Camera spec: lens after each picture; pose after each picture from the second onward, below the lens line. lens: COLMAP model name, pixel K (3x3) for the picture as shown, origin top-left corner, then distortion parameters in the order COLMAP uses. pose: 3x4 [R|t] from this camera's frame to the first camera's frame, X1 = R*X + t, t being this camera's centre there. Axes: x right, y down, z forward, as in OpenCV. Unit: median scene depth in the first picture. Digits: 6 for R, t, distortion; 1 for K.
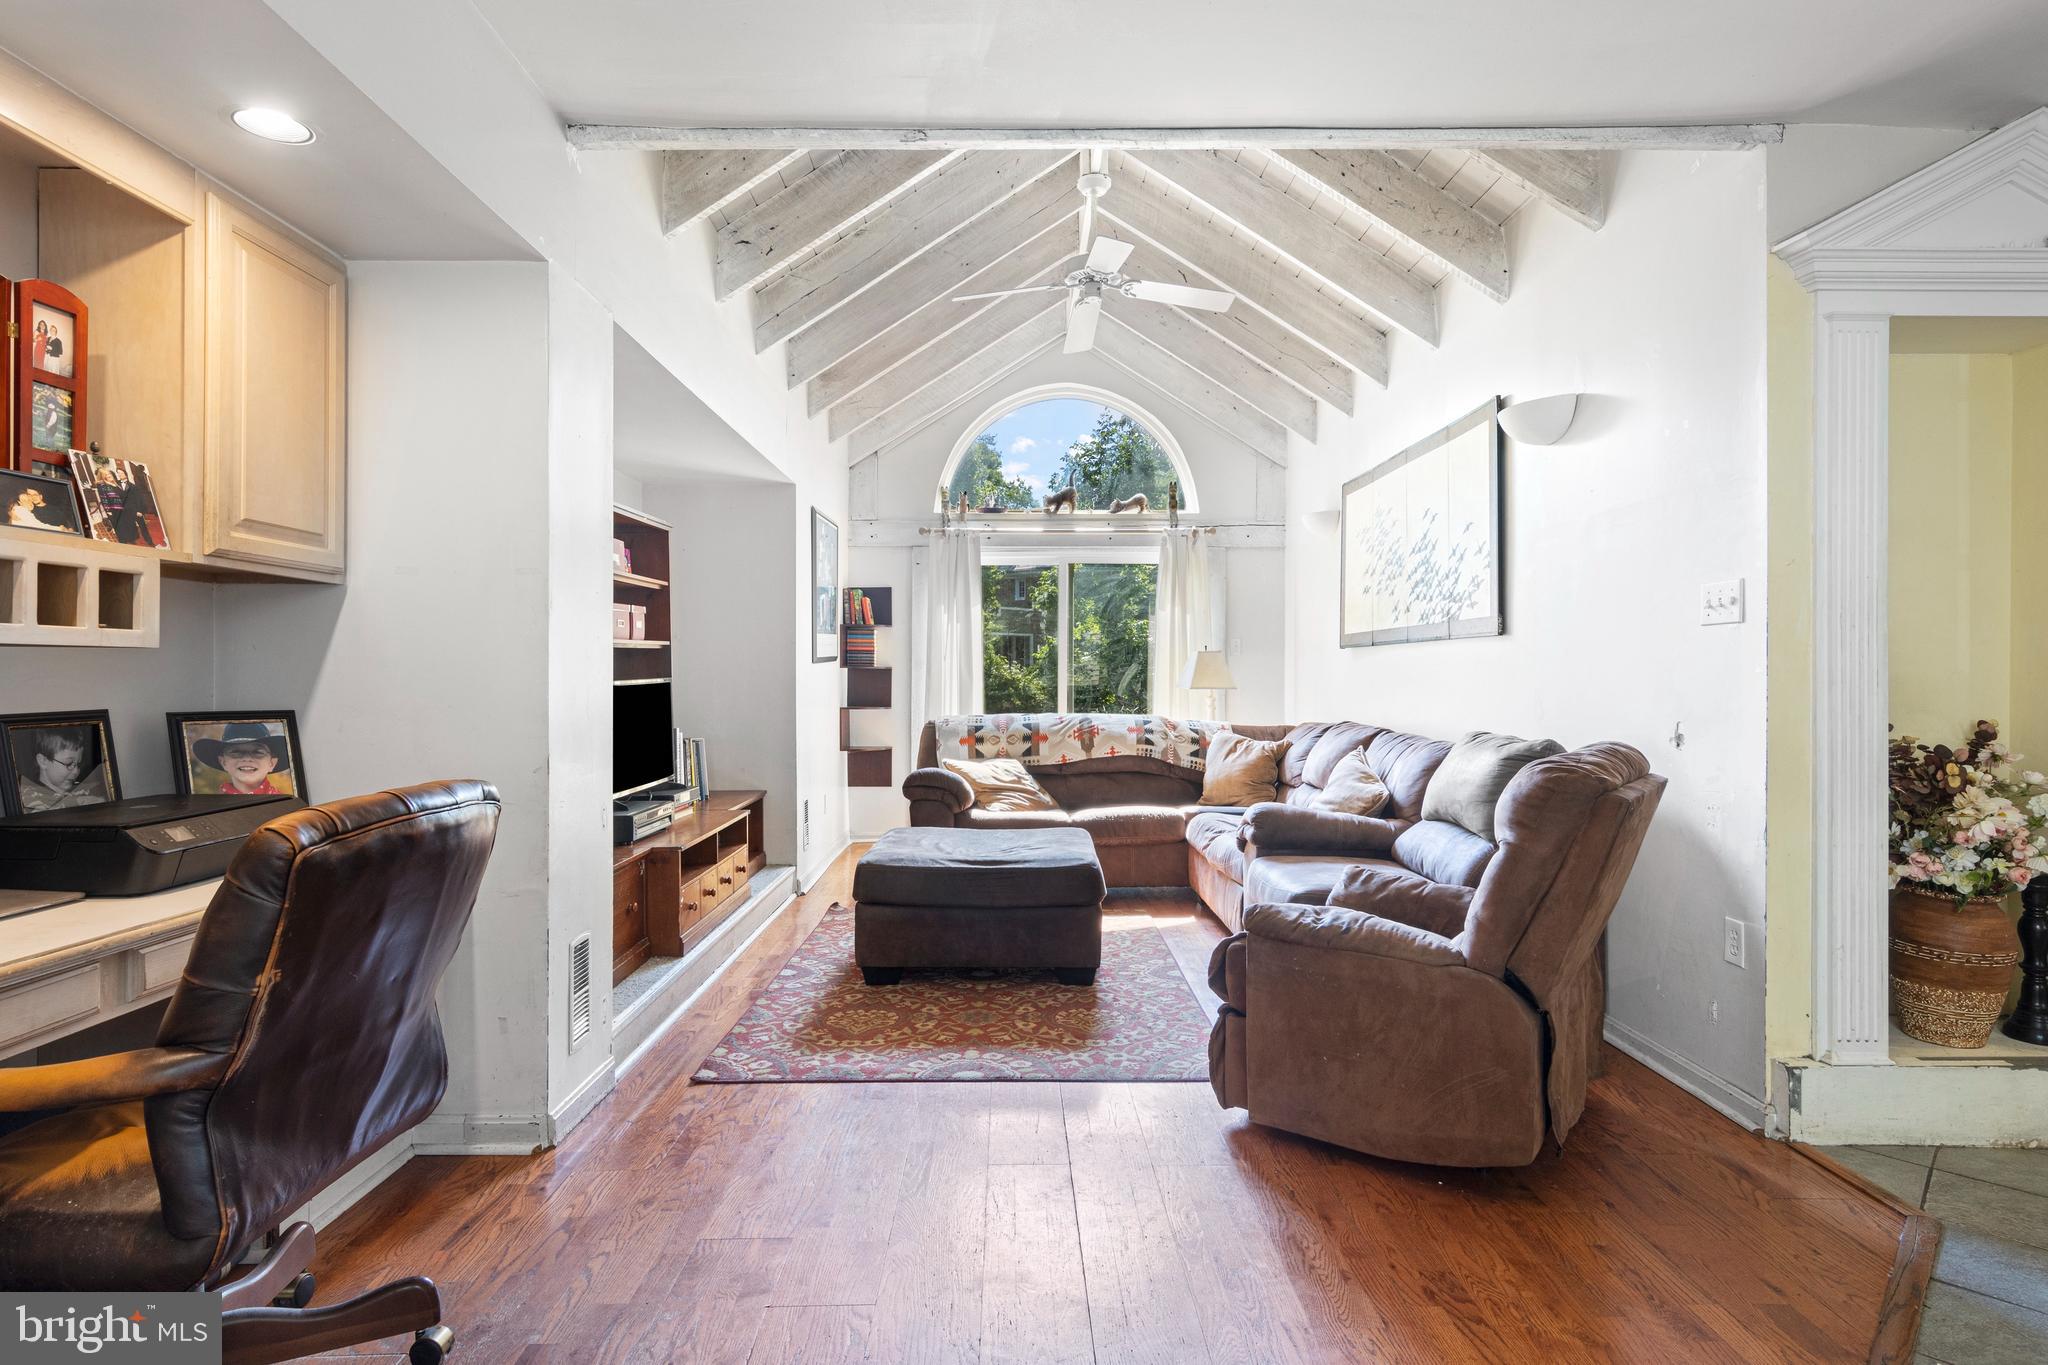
lens RADIAL K [[1047.6, 0, 1022.7], [0, 1047.6, 672.8], [0, 0, 1]] dist [0.015114, -0.004623]
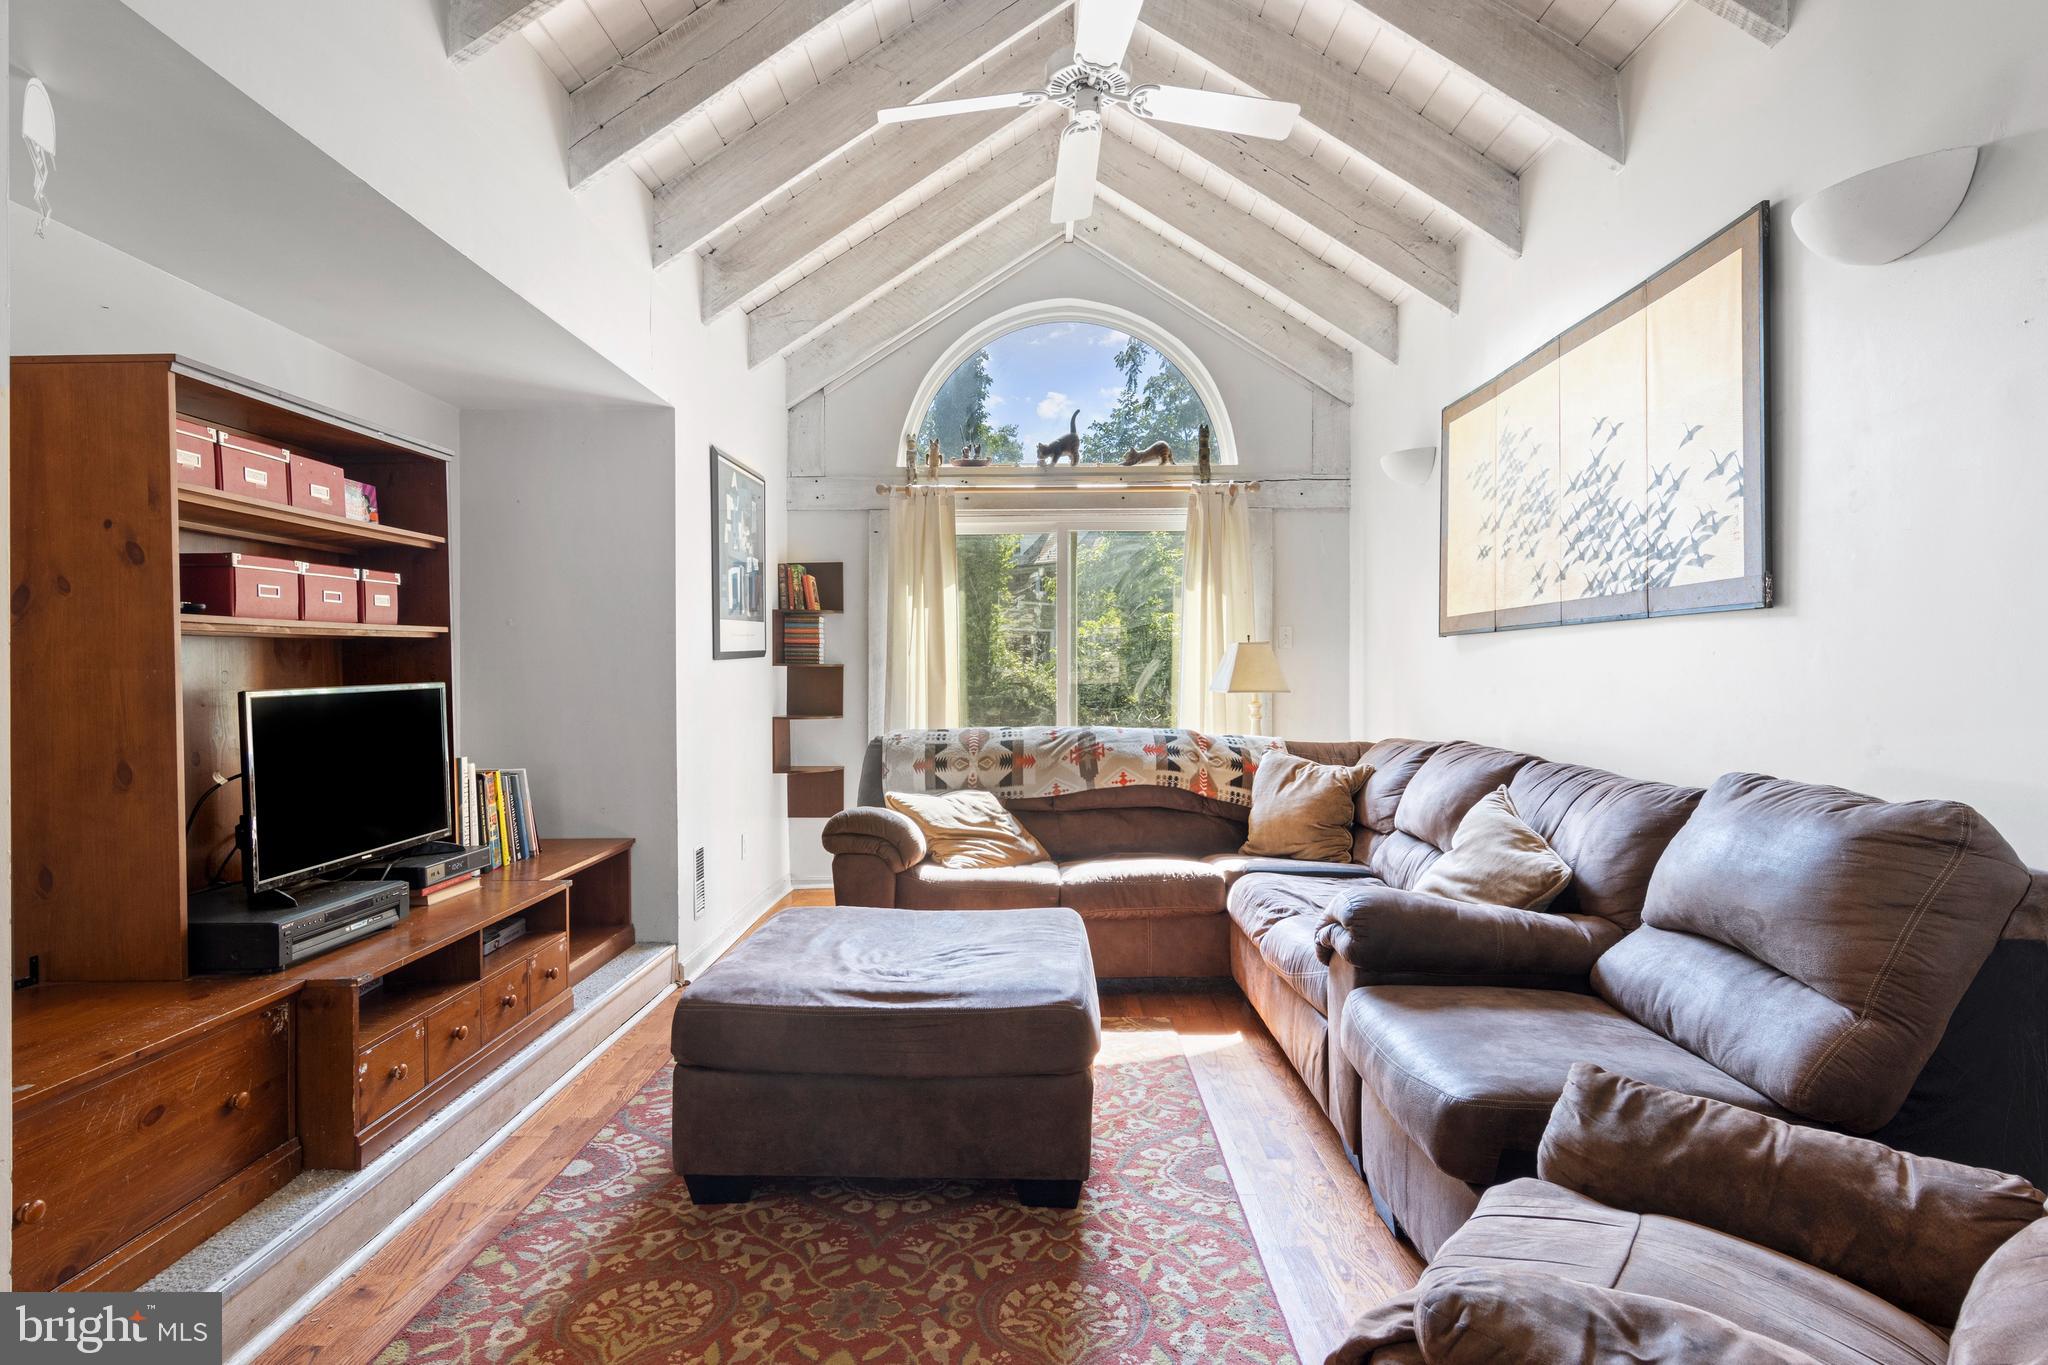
lens RADIAL K [[1047.6, 0, 1023.6], [0, 1047.6, 671.5], [0, 0, 1]] dist [0.015114, -0.004623]
pose [[0.999727, -0.002993, -0.023167, 0.044572], [0.003035, 0.999994, 0.001760, -0.002052], [0.023161, -0.001830, 0.999730, 0.358251]]
